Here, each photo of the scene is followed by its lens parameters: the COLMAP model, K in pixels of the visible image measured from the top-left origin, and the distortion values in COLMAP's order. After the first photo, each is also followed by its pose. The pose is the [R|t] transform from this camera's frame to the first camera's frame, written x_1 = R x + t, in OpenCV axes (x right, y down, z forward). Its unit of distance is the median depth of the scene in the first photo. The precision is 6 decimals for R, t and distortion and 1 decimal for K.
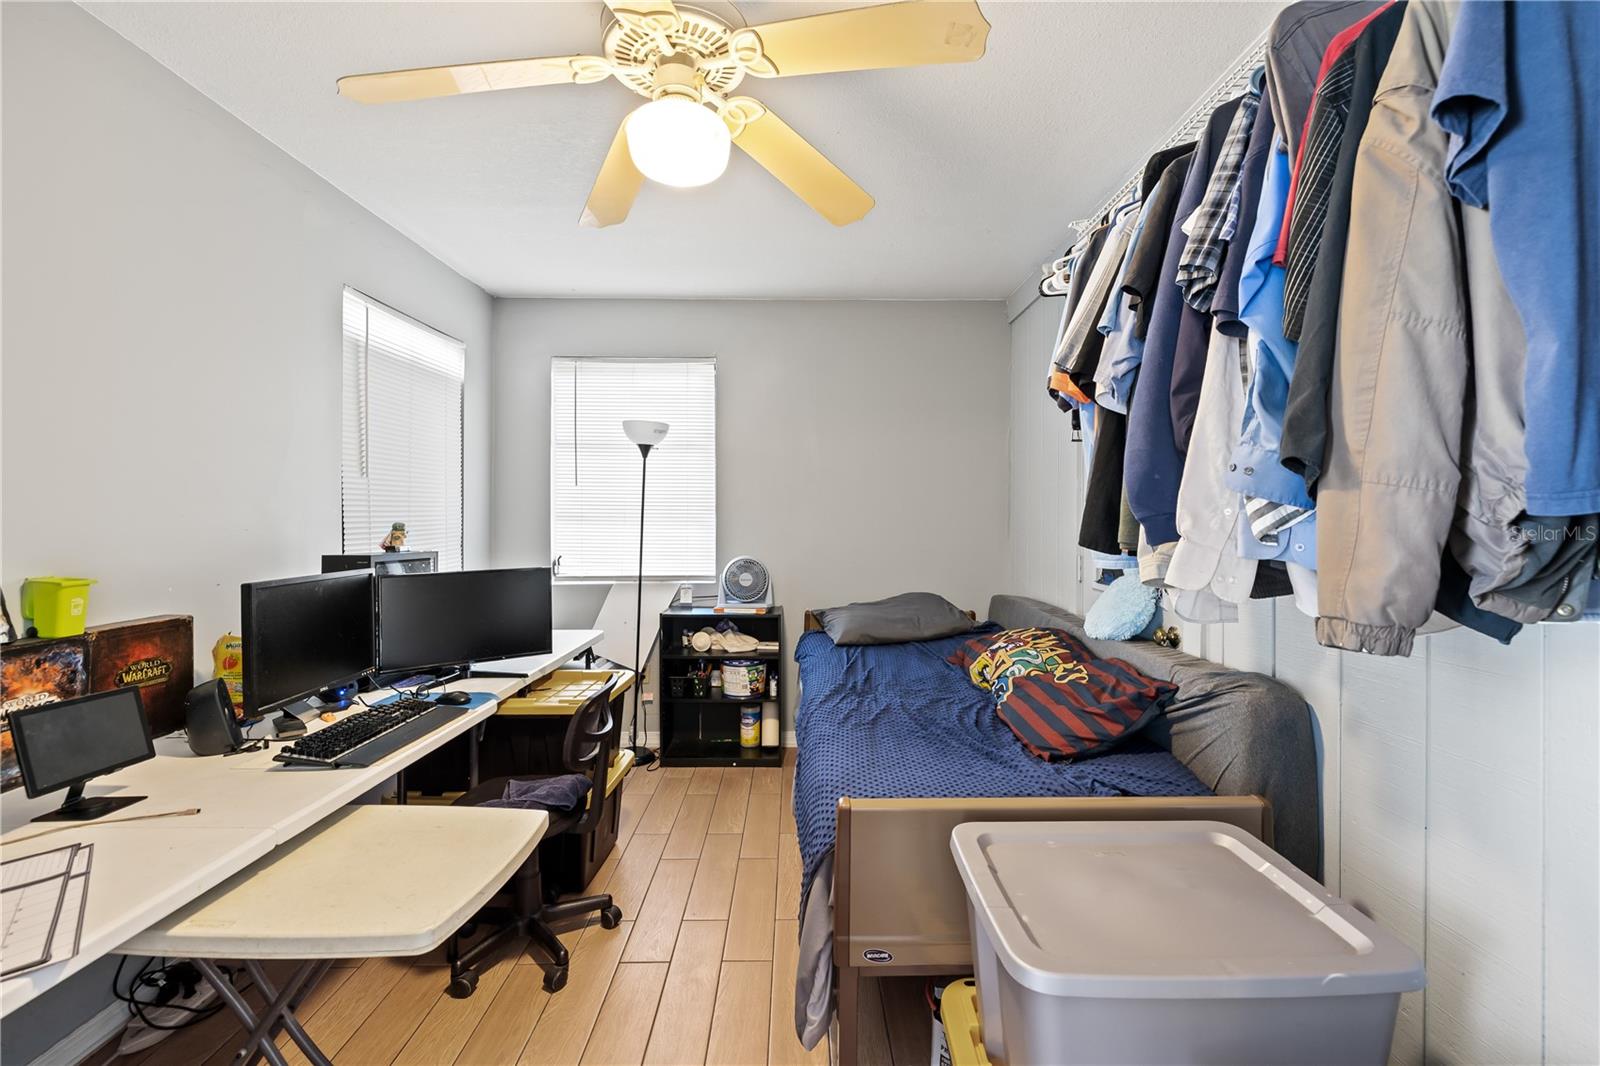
lens RADIAL K [[678.8, 0, 799.7], [0, 678.8, 528.3], [0, 0, 1]] dist [0.004983, 0.000308]
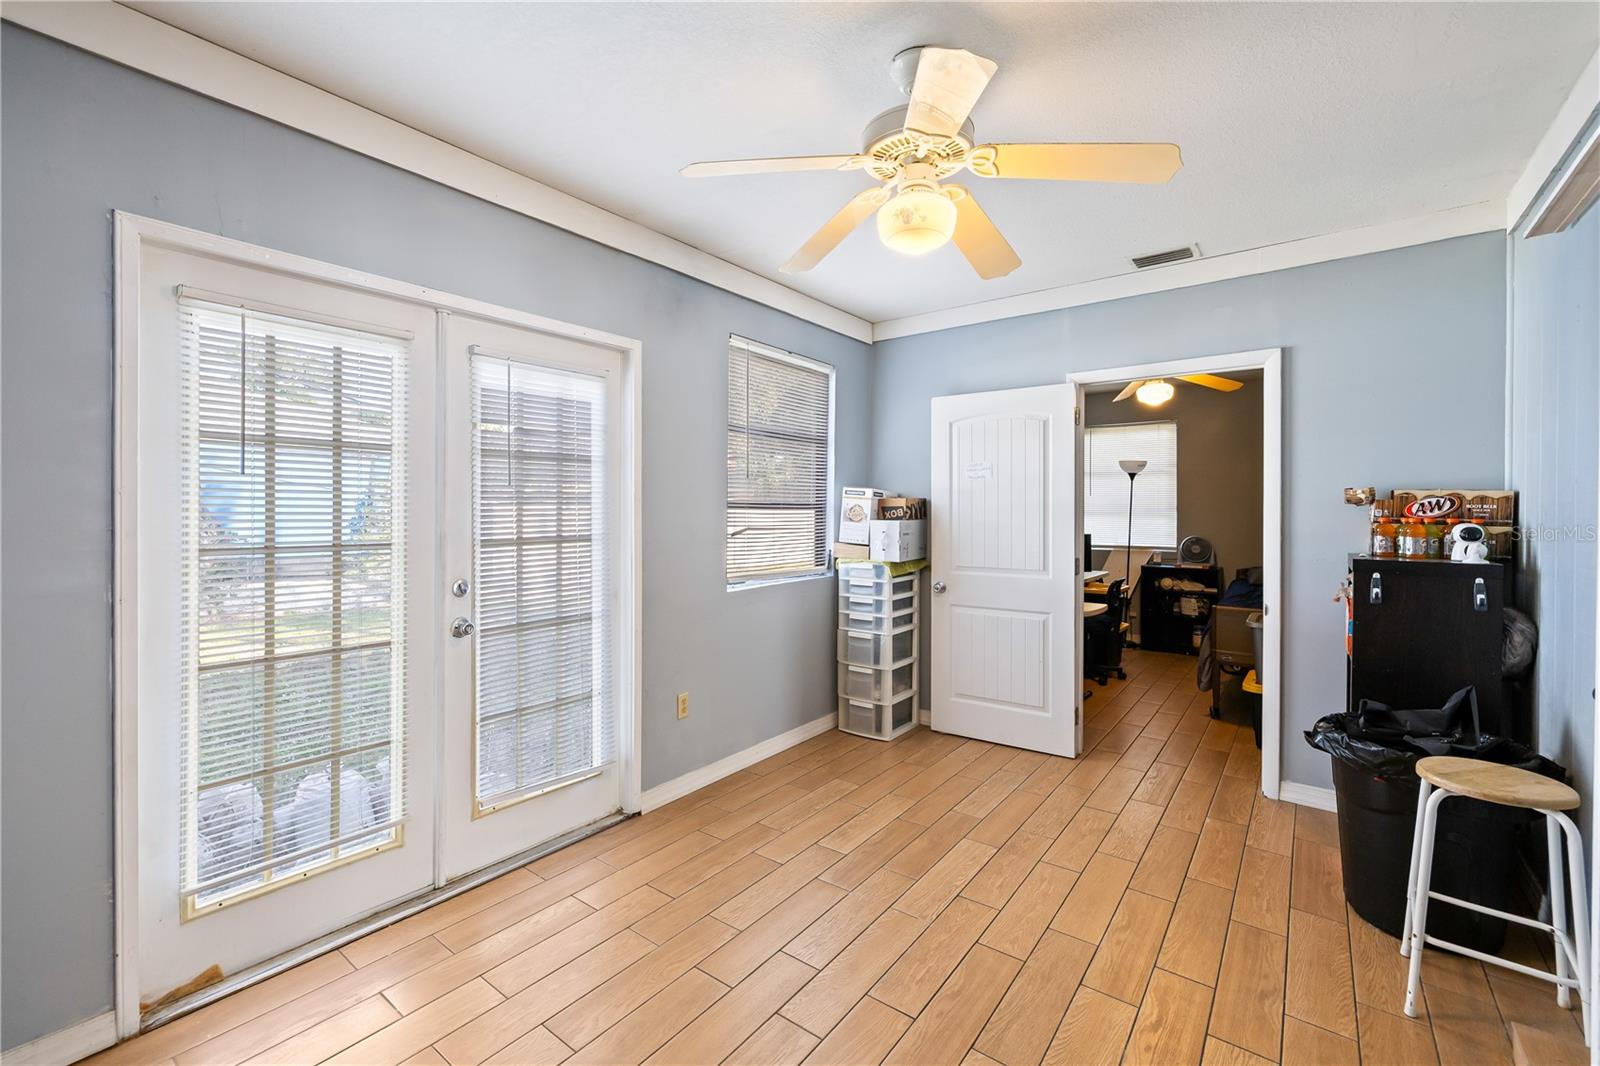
lens RADIAL K [[678.8, 0, 794.1], [0, 678.8, 525.1], [0, 0, 1]] dist [0.004983, 0.000308]
pose [[0.791422, 0.004330, -0.611255, 0.166950], [-0.003187, 0.999991, 0.002957, 0.012711], [0.611262, -0.000393, 0.791428, -0.984720]]
